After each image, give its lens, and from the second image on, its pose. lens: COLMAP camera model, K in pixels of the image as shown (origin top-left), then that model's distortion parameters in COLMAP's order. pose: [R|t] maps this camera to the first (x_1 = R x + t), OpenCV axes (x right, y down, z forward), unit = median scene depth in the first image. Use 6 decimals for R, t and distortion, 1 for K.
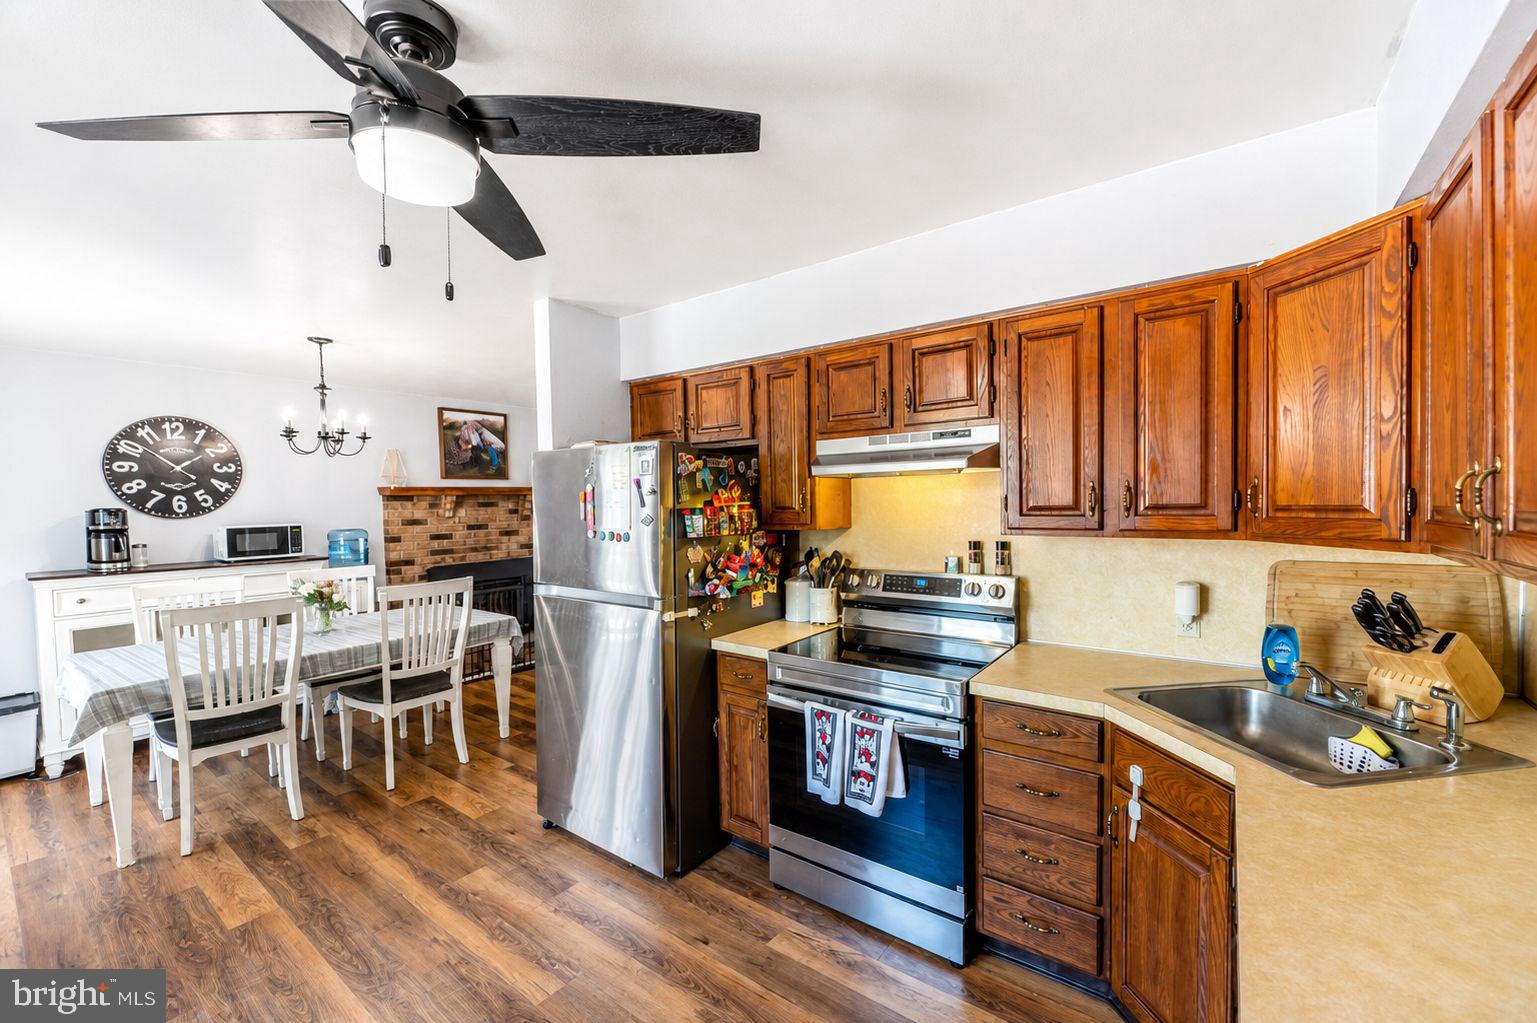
lens RADIAL K [[622.8, 0, 775.9], [0, 622.8, 518.3], [0, 0, 1]] dist [0.000624, -0.000051]
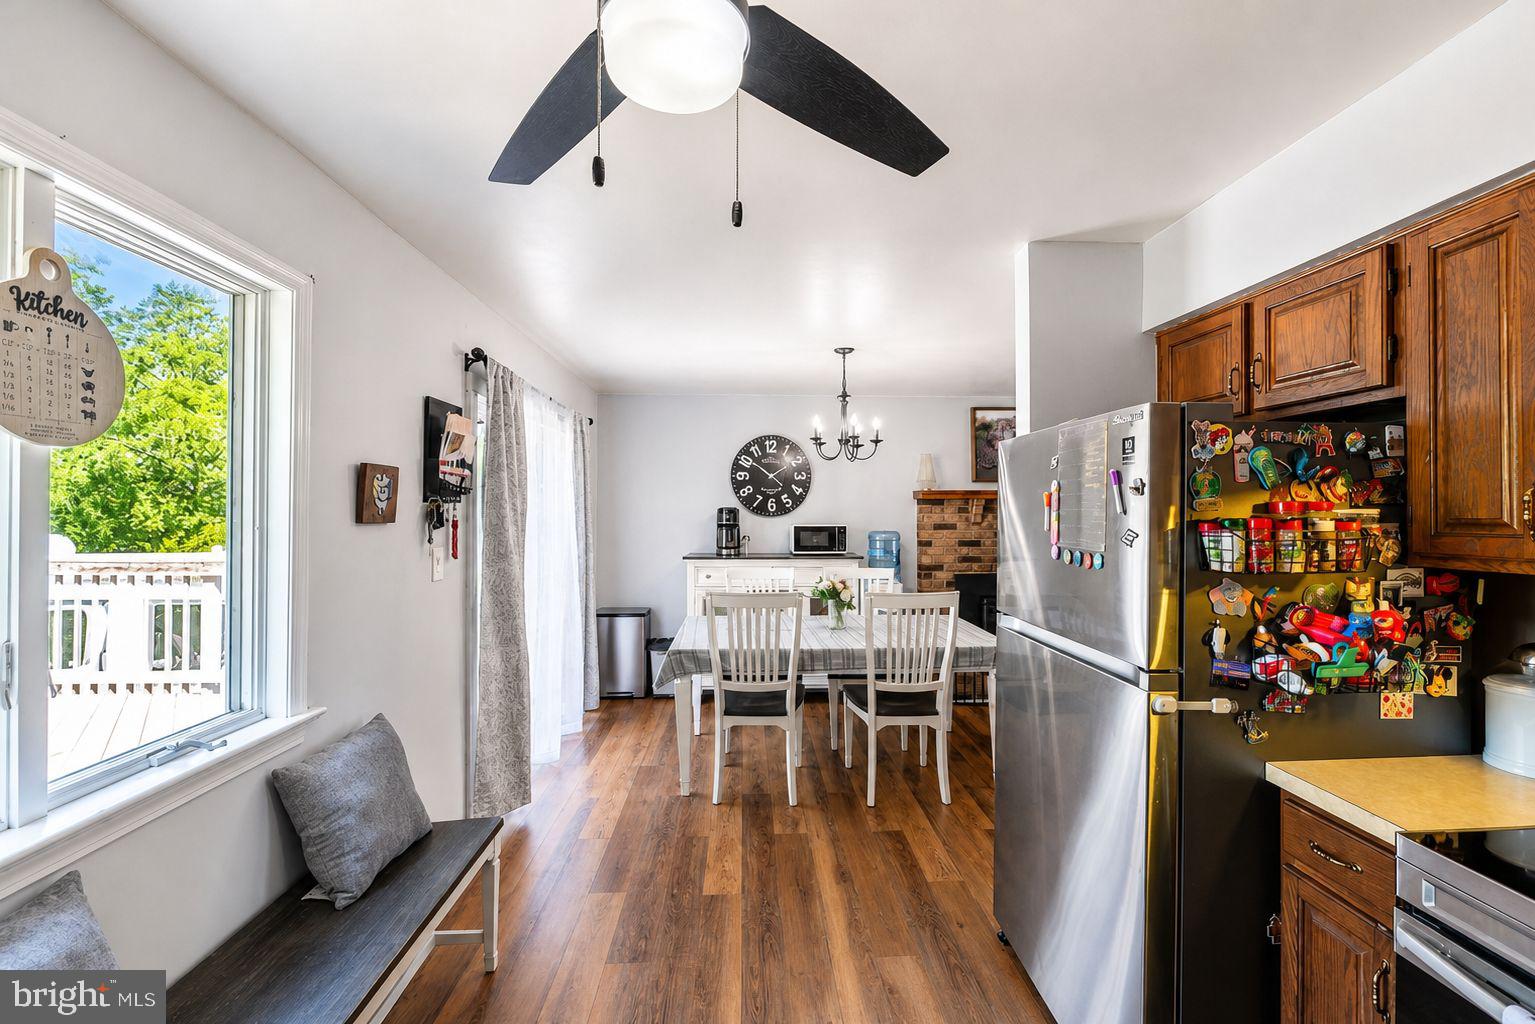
lens RADIAL K [[642.9, 0, 774.8], [0, 642.9, 506.6], [0, 0, 1]] dist [-0.001031, -0.000338]
pose [[0.637097, 0.011833, -0.770693, 0.044741], [-0.034409, 0.999322, -0.013101, -0.004754], [0.770015, 0.034865, 0.637072, 0.266821]]
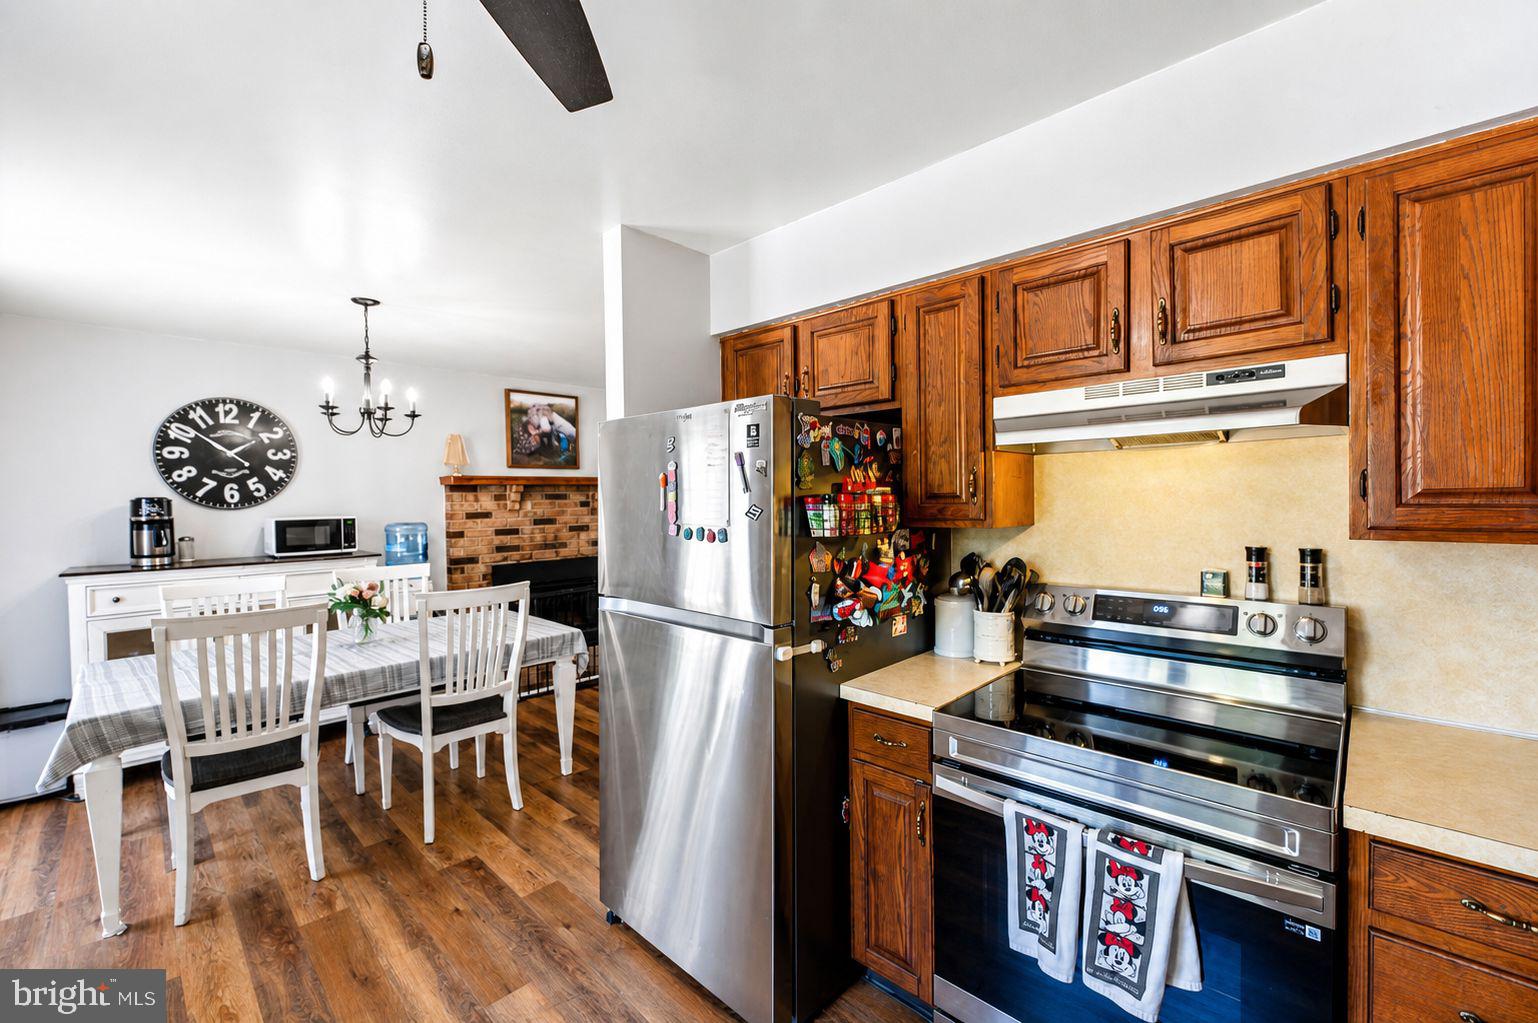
lens RADIAL K [[632.5, 0, 770.5], [0, 632.5, 506.1], [0, 0, 1]] dist [0.000140, 0.000102]
pose [[0.992404, 0.004488, -0.122937, -0.082437], [-0.006295, 0.999878, -0.014311, 0.005409], [0.122858, 0.014976, 0.992311, 0.248124]]
